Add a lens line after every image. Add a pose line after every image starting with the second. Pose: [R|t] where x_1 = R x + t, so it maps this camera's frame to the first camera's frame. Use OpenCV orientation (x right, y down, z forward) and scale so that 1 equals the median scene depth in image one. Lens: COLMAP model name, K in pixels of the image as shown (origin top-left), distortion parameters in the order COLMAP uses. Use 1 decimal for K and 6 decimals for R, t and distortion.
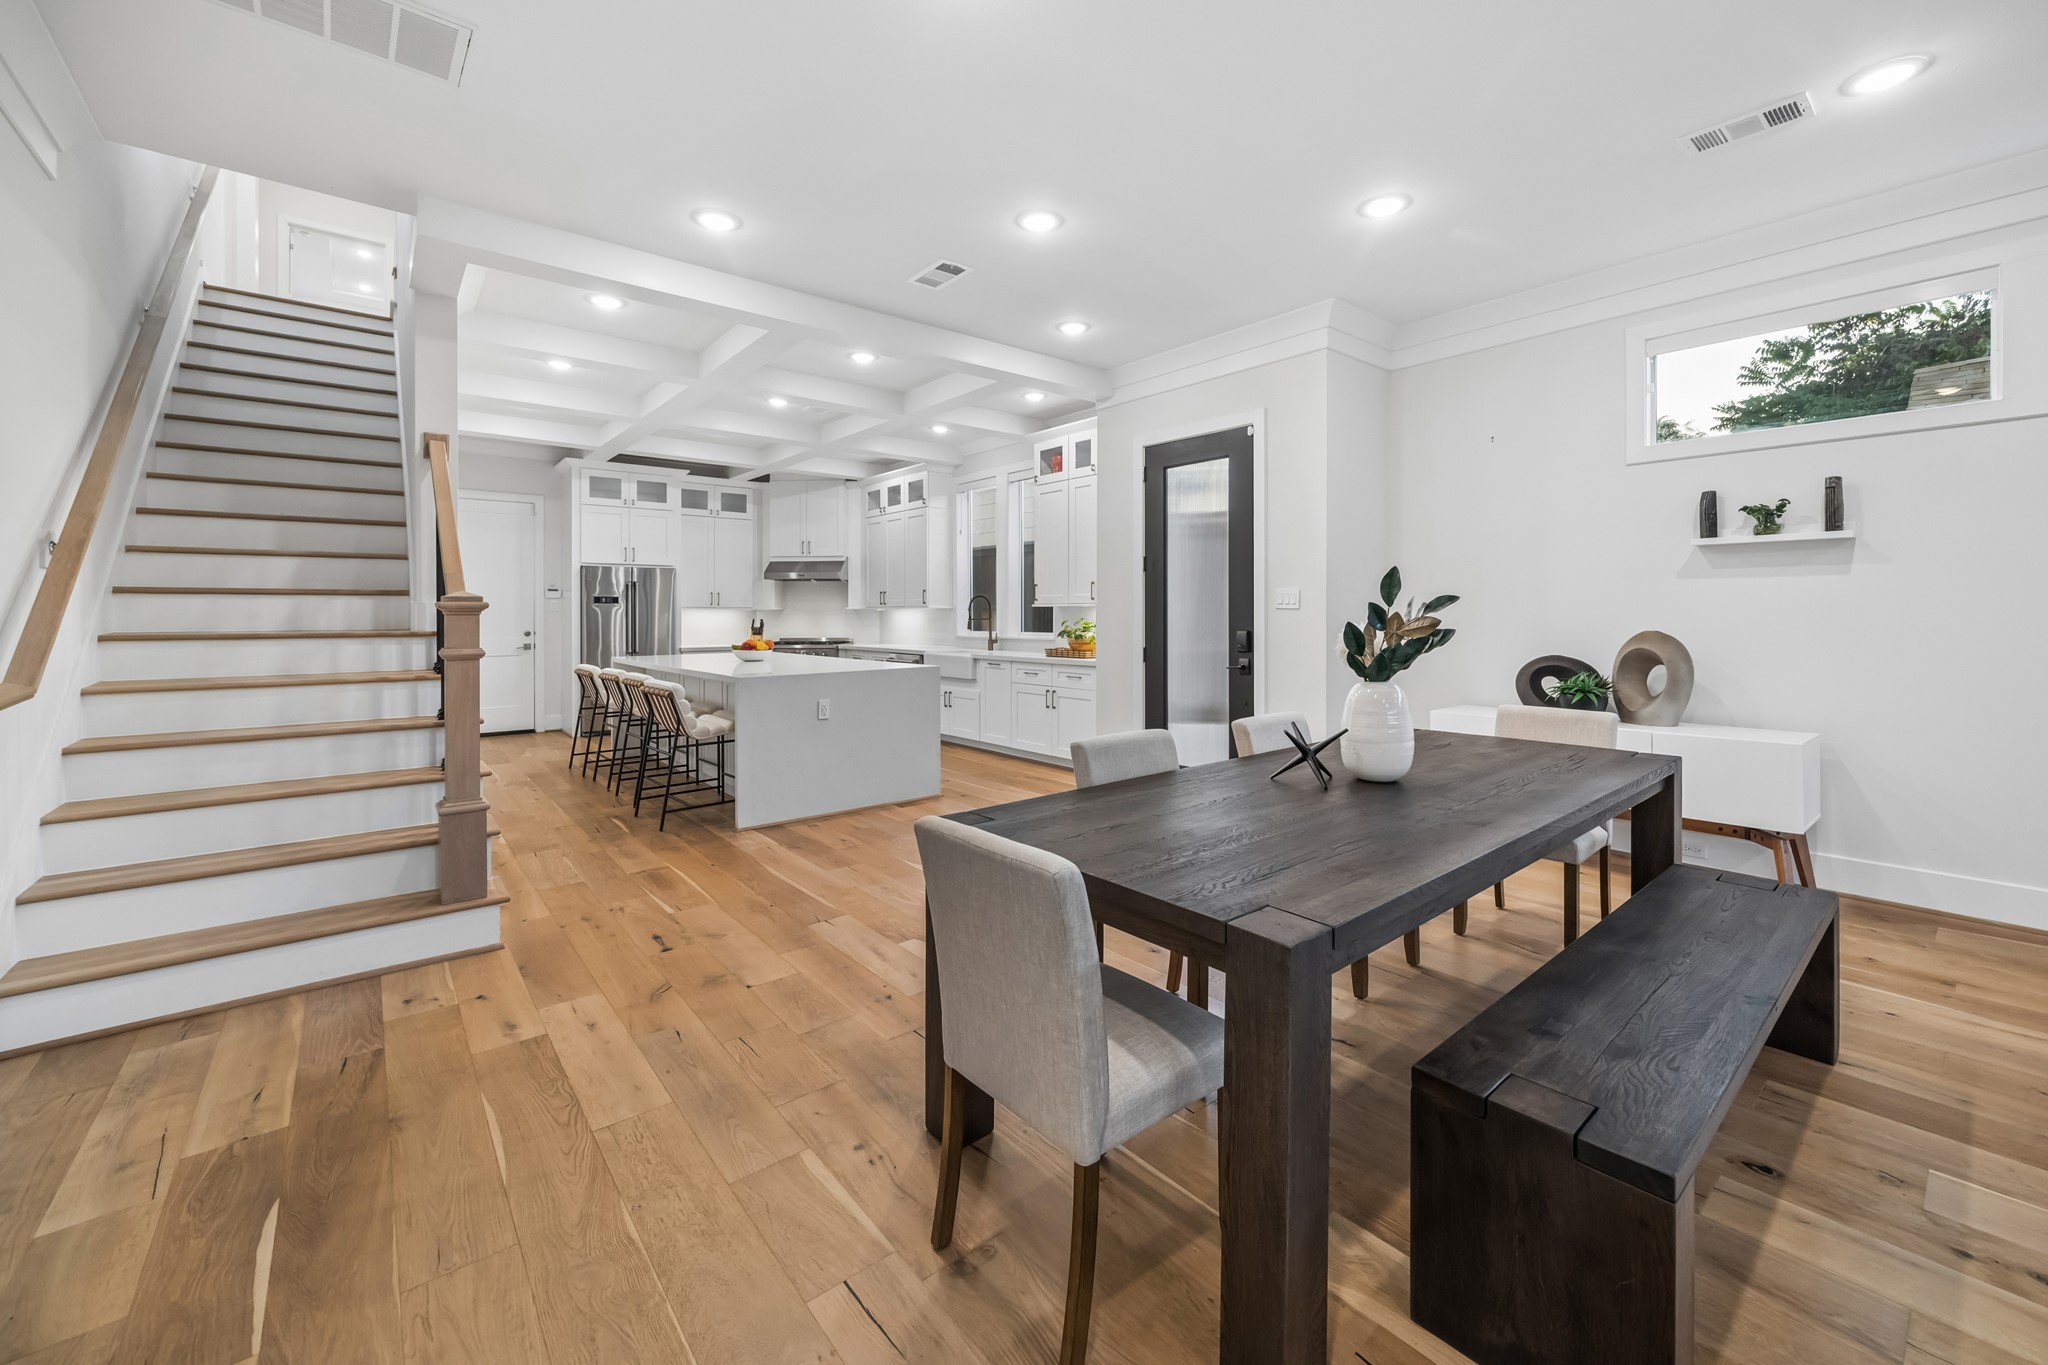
lens RADIAL K [[804.8, 0, 1057.7], [0, 804.8, 611.2], [0, 0, 1]] dist [-0.000196, -0.000043]
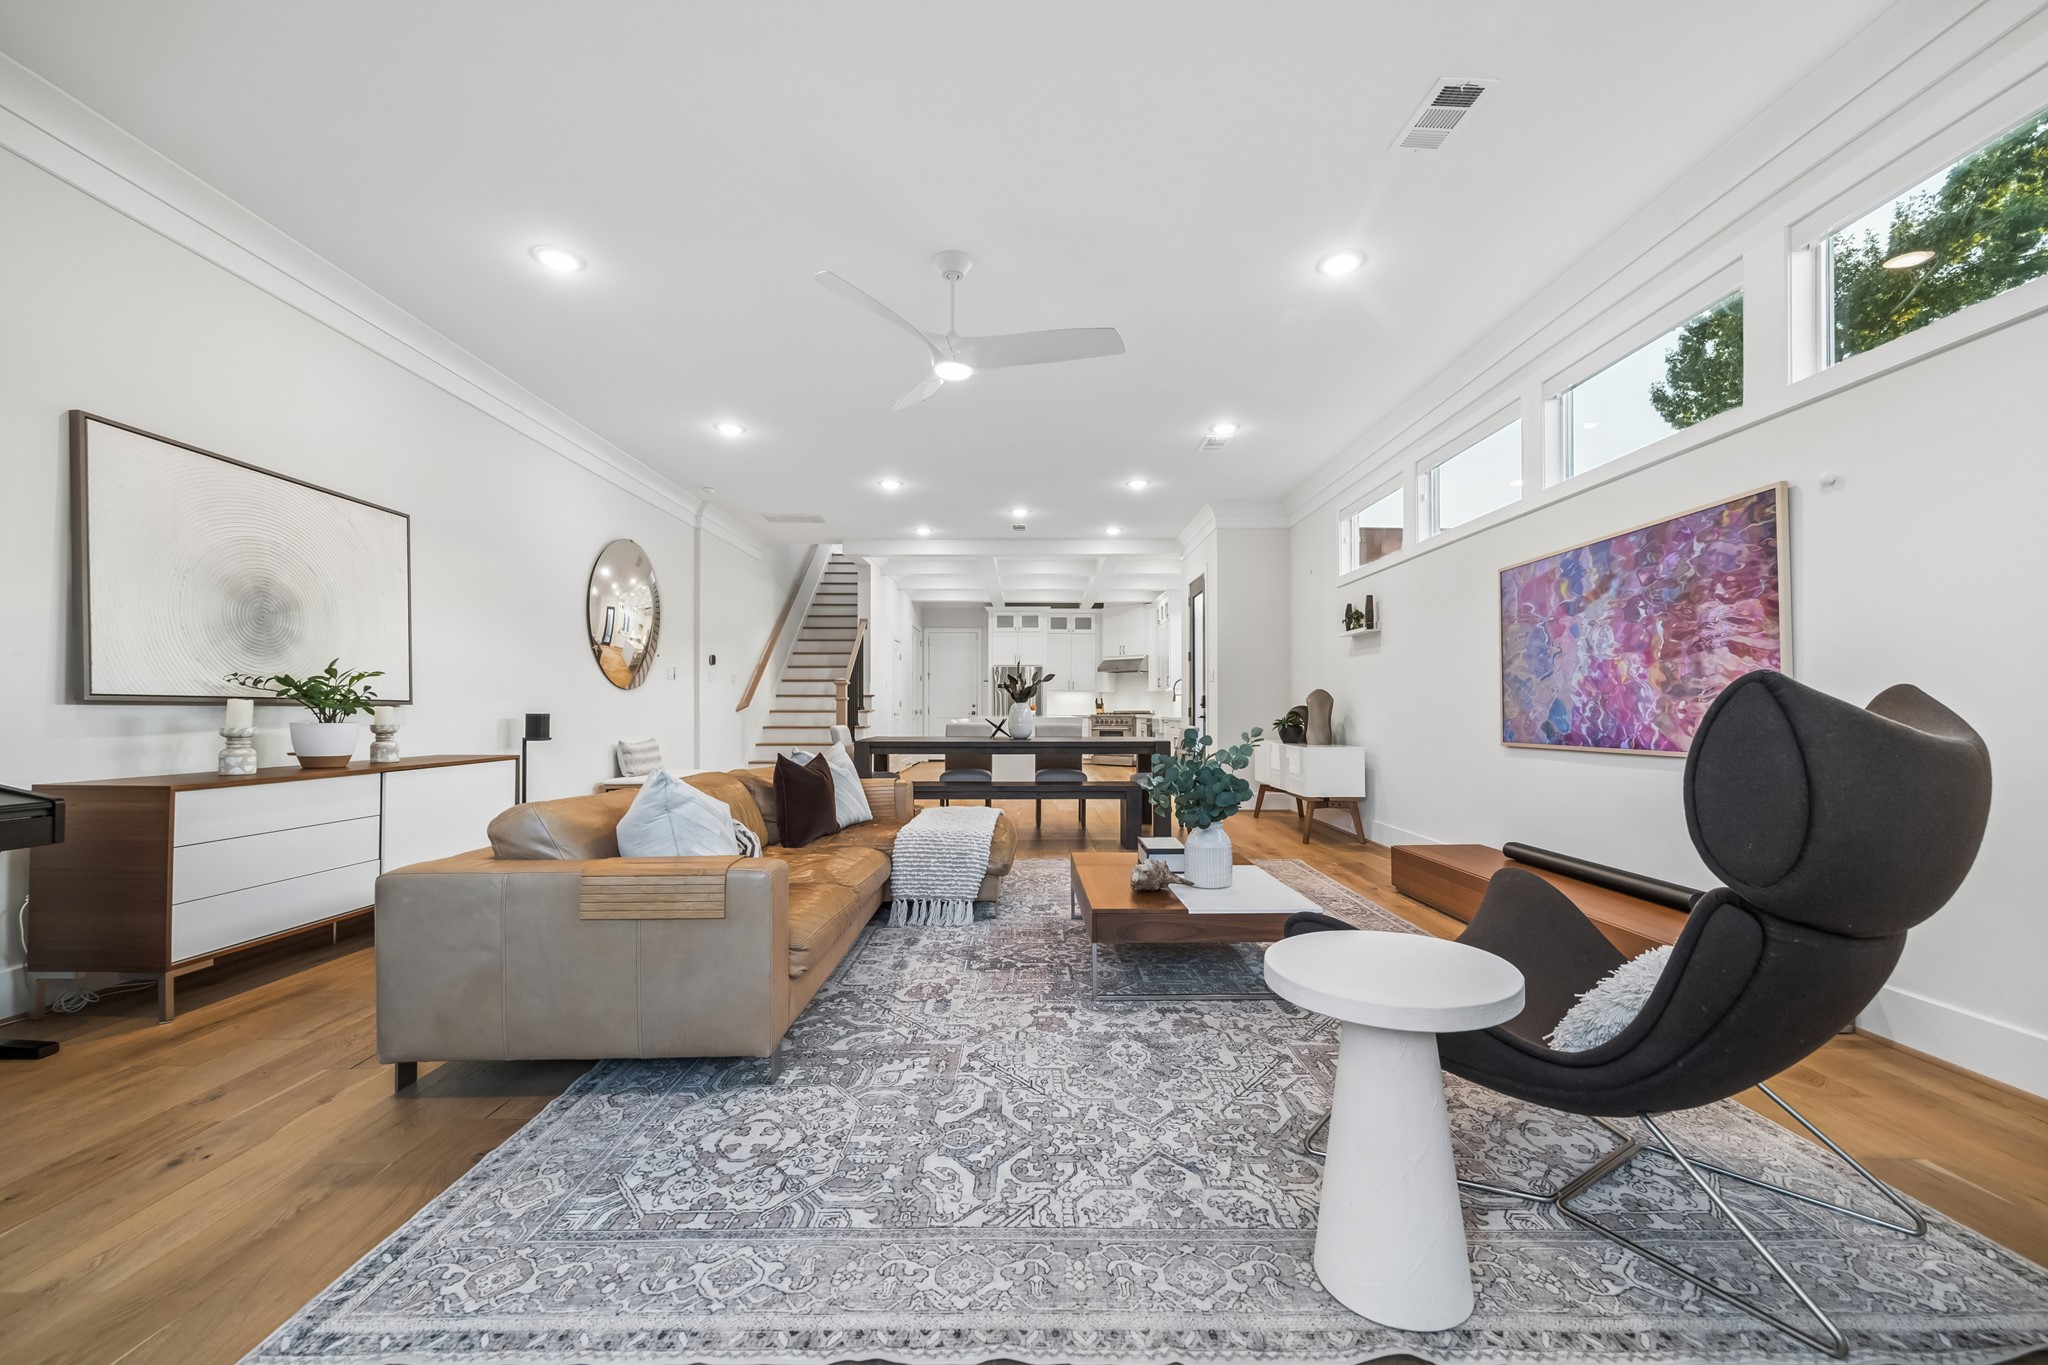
lens RADIAL K [[813.6, 0, 1032.3], [0, 813.6, 688.4], [0, 0, 1]] dist [-0.004927, -0.000296]
pose [[0.763709, -0.007185, -0.645520, 1.402410], [-0.007412, 0.999775, -0.019897, 0.060948], [0.645518, 0.019980, 0.763484, -0.695234]]
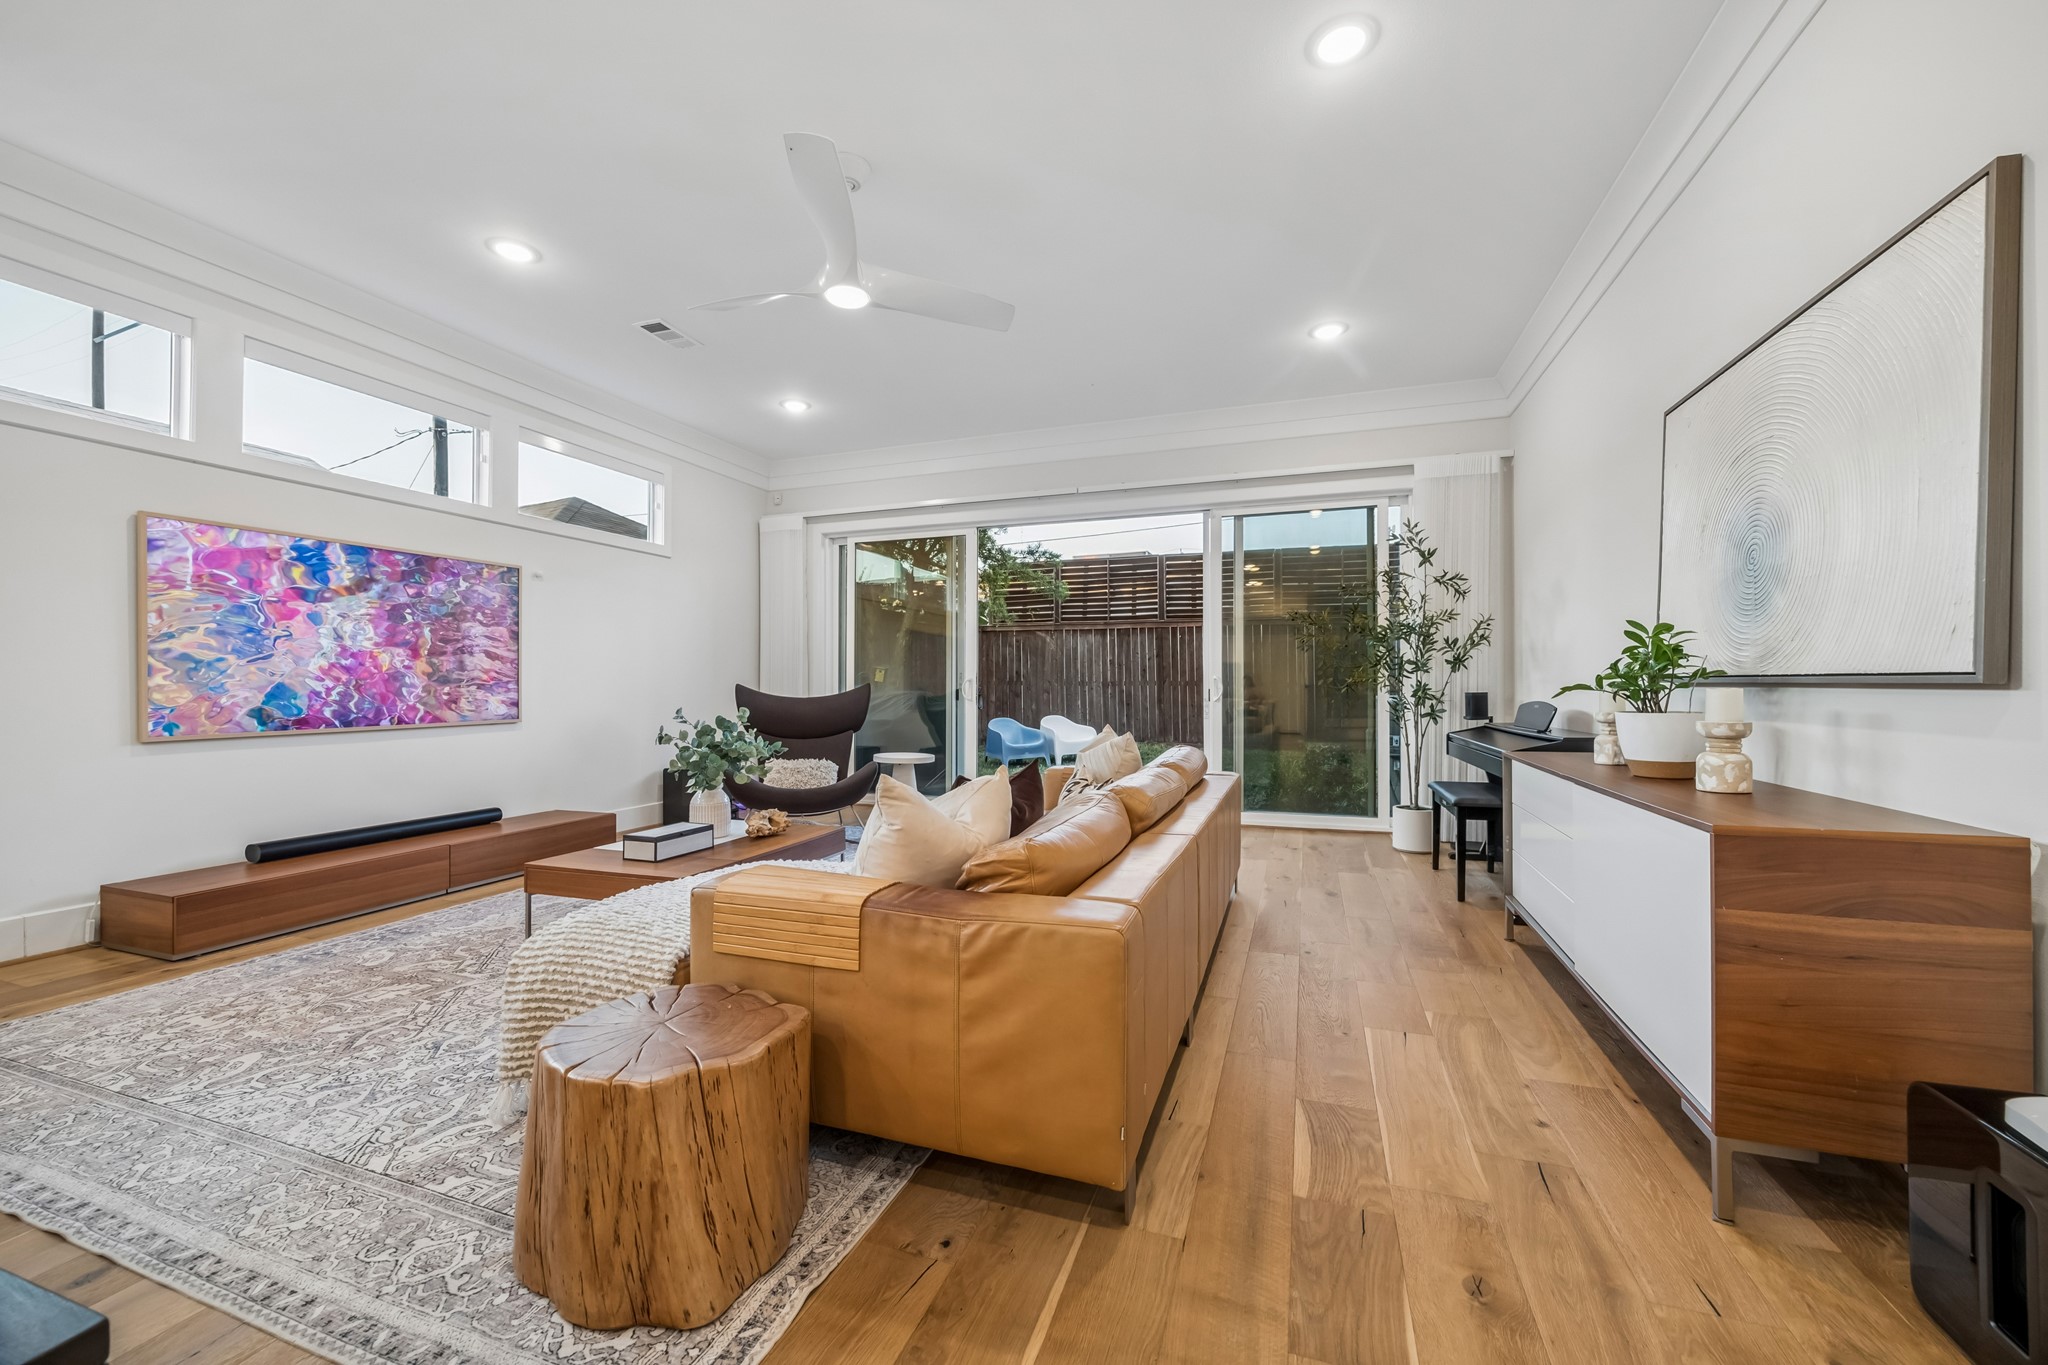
lens RADIAL K [[813.6, 0, 1032.3], [0, 813.6, 688.4], [0, 0, 1]] dist [-0.004927, -0.000296]
pose [[-0.507344, 0.010455, 0.861680, -0.039867], [0.007945, 0.999941, -0.007455, 0.069831], [-0.861707, 0.003064, -0.507397, 0.204075]]
